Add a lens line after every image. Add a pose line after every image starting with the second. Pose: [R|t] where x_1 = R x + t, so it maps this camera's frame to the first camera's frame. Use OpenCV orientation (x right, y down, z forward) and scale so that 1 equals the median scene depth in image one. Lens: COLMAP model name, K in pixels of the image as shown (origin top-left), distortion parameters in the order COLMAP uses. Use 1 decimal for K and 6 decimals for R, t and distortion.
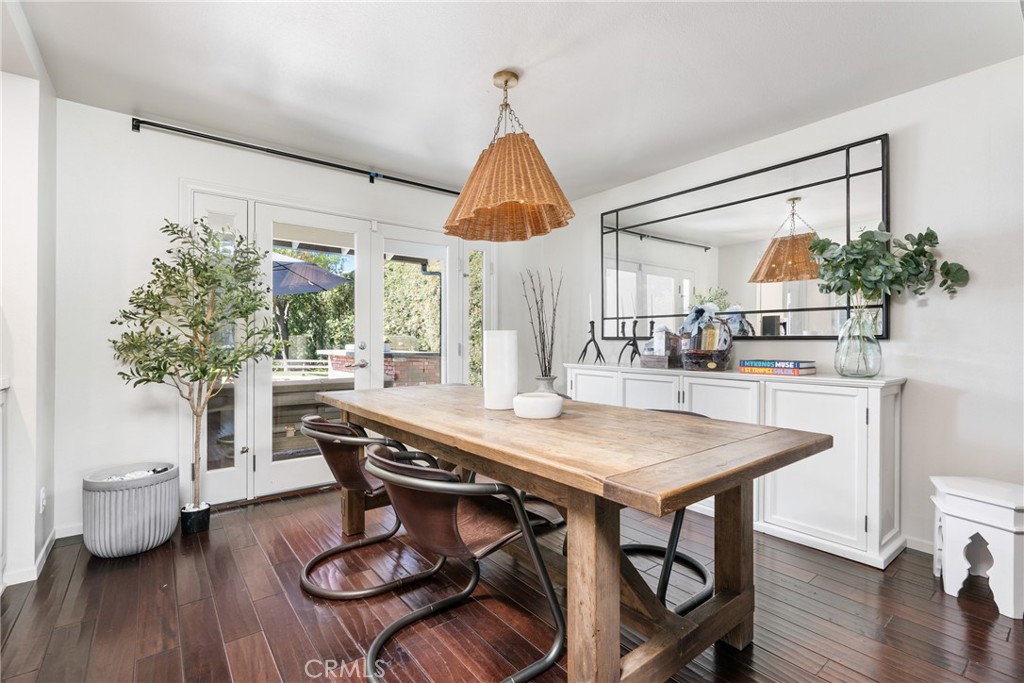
lens RADIAL K [[461.8, 0, 513.9], [0, 461.8, 340.3], [0, 0, 1]] dist [-0.005904, -0.000135]
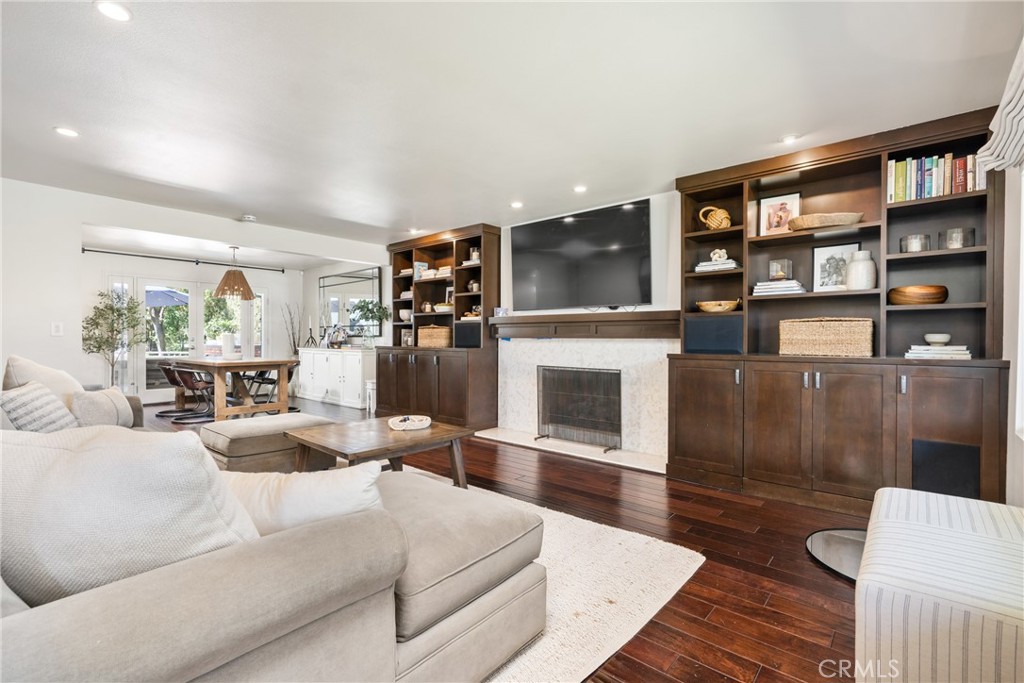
lens RADIAL K [[461.8, 0, 509.8], [0, 461.8, 340.8], [0, 0, 1]] dist [-0.005904, -0.000135]
pose [[0.983819, -0.001811, 0.179158, 0.991457], [0.000734, 0.999981, 0.006083, 0.006663], [-0.179166, -0.005853, 0.983801, -1.839623]]
